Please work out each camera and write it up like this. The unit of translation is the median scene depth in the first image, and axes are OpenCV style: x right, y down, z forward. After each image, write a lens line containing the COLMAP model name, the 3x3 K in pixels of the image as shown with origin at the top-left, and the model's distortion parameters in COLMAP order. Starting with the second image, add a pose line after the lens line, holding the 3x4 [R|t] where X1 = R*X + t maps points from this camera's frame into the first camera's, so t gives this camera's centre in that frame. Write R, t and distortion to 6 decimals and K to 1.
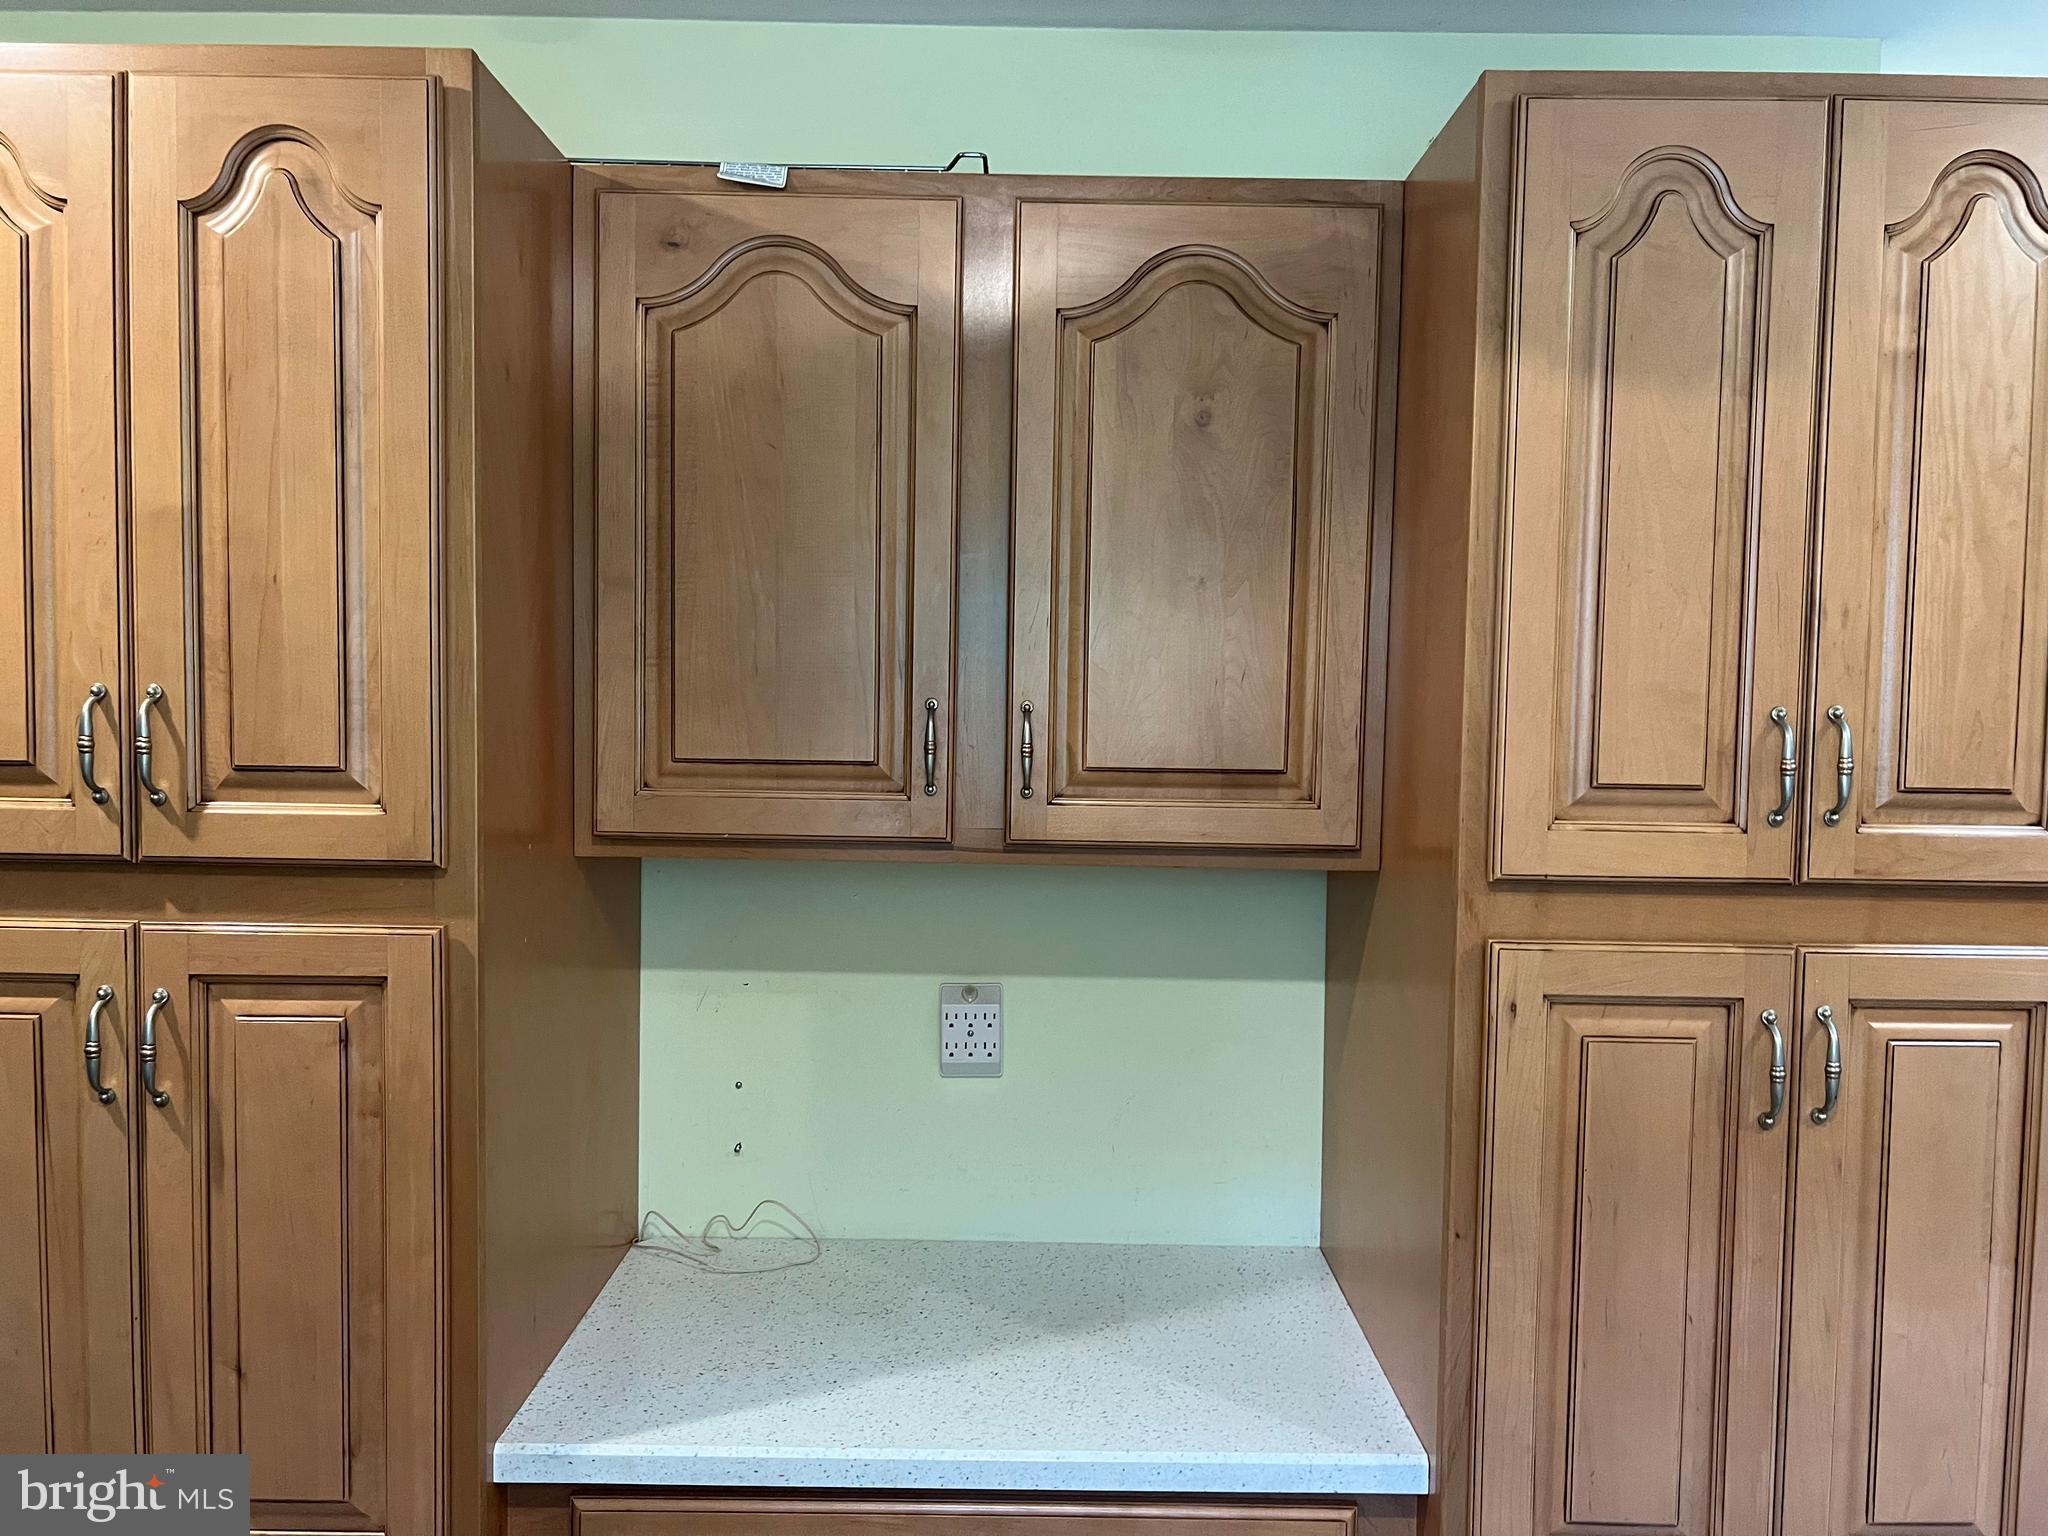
lens RADIAL K [[1498.1, 0, 1024.0], [0, 1498.1, 768.0], [0, 0, 1]] dist [-0.009236, -0.002260]
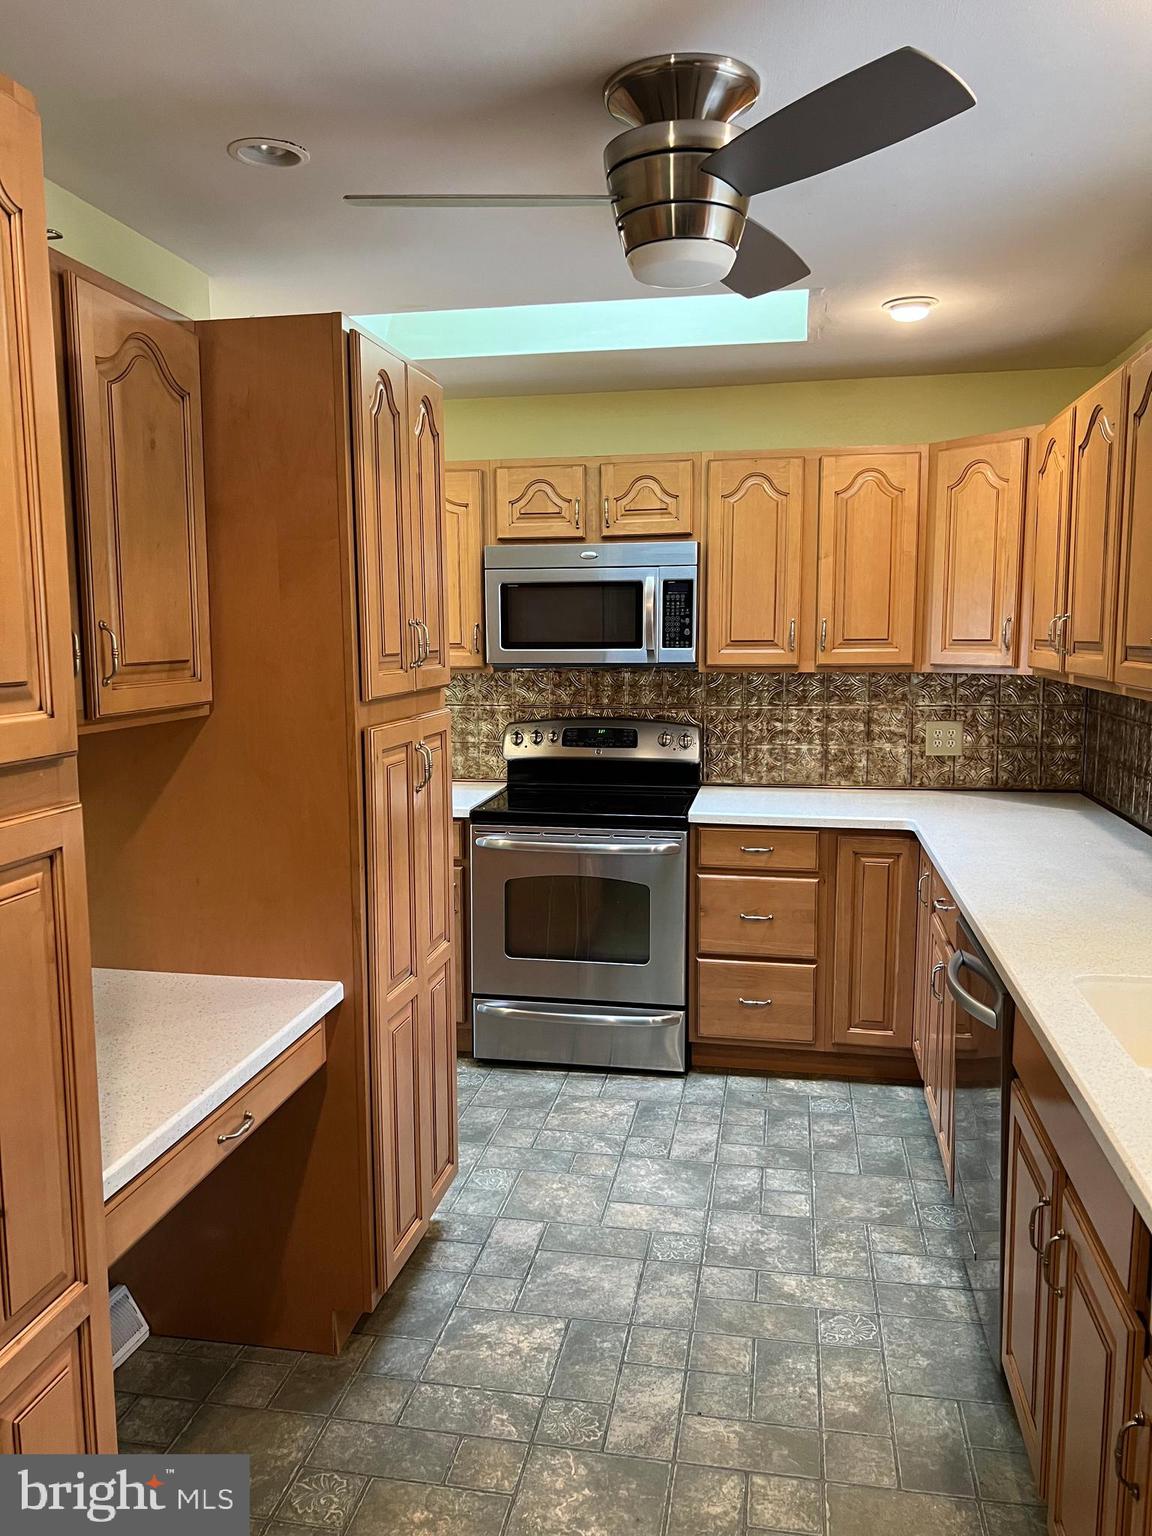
lens RADIAL K [[1151.3, 0, 576.0], [0, 1151.3, 768.0], [0, 0, 1]] dist [0.118733, -0.000300]
pose [[0.192061, -0.136880, 0.971790, -1.087112], [0.052464, 0.990241, 0.129110, -0.025797], [-0.979980, 0.026187, 0.197368, 0.305038]]
